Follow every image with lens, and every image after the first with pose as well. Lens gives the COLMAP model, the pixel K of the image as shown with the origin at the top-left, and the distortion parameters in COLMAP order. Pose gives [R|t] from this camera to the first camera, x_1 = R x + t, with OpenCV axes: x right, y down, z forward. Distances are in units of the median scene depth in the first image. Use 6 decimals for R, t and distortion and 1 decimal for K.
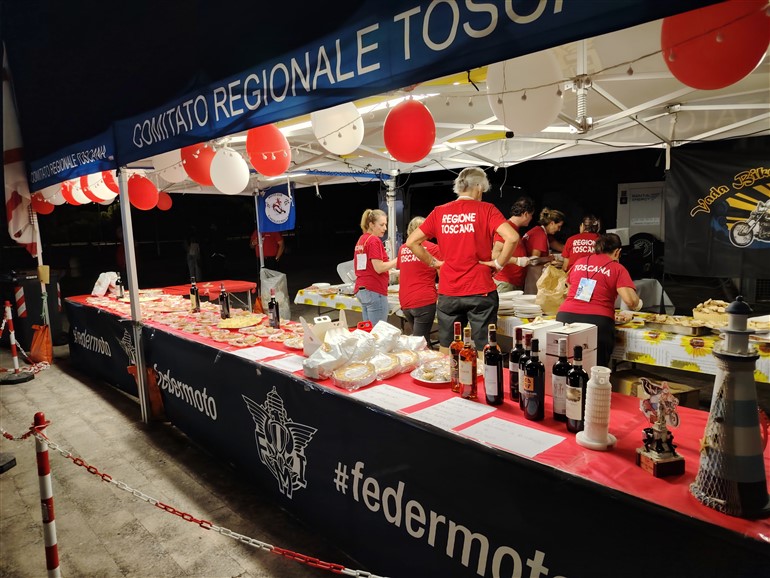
lens RADIAL K [[531.9, 0, 385.0], [0, 531.9, 289.0], [0, 0, 1]] dist [0.053659, -0.108313]
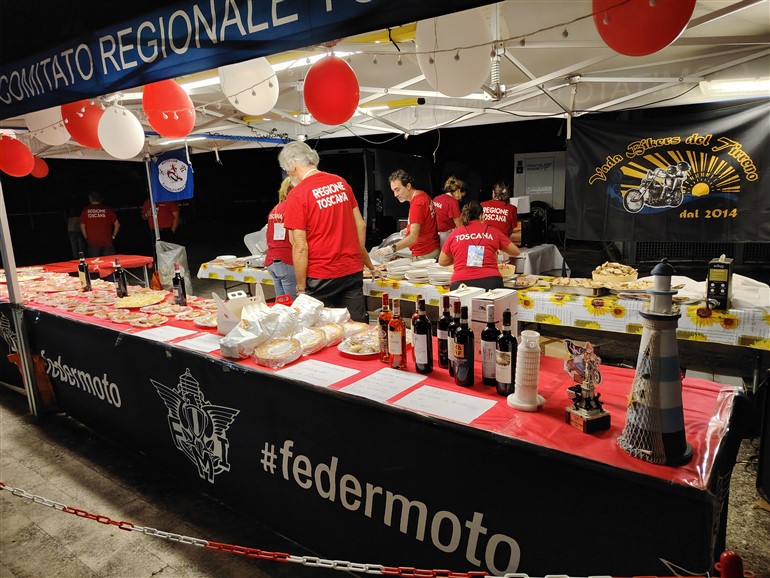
lens RADIAL K [[530.0, 0, 388.5], [0, 530.0, 291.2], [0, 0, 1]] dist [0.028127, -0.037083]
pose [[0.982107, -0.036914, 0.184672, -0.030341], [0.025506, 0.997638, 0.063775, -0.001621], [-0.186590, -0.057924, 0.980729, 0.032550]]
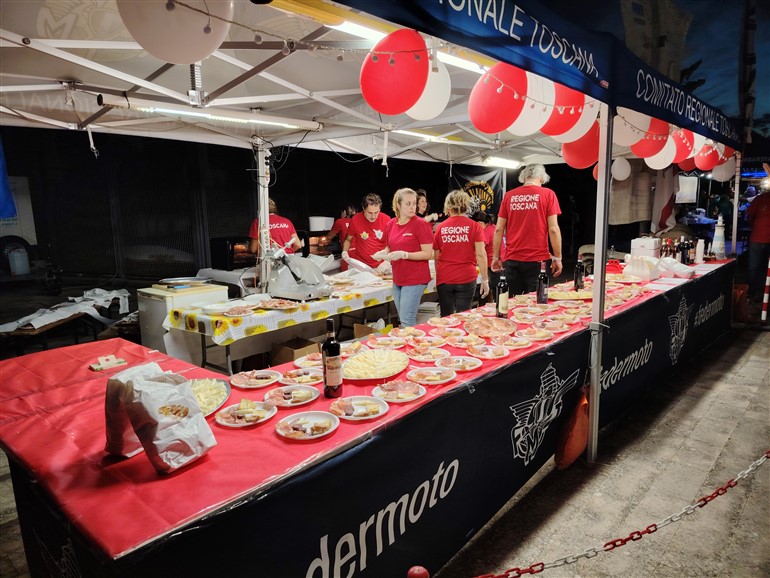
lens RADIAL K [[483.5, 0, 380.5], [0, 483.5, 288.9], [0, 0, 1]] dist [0.083963, -0.125143]
pose [[-0.037401, -0.135199, 0.990112, -1.696304], [0.143200, 0.979855, 0.139208, -0.179031], [-0.988987, 0.146990, -0.017287, 2.004038]]
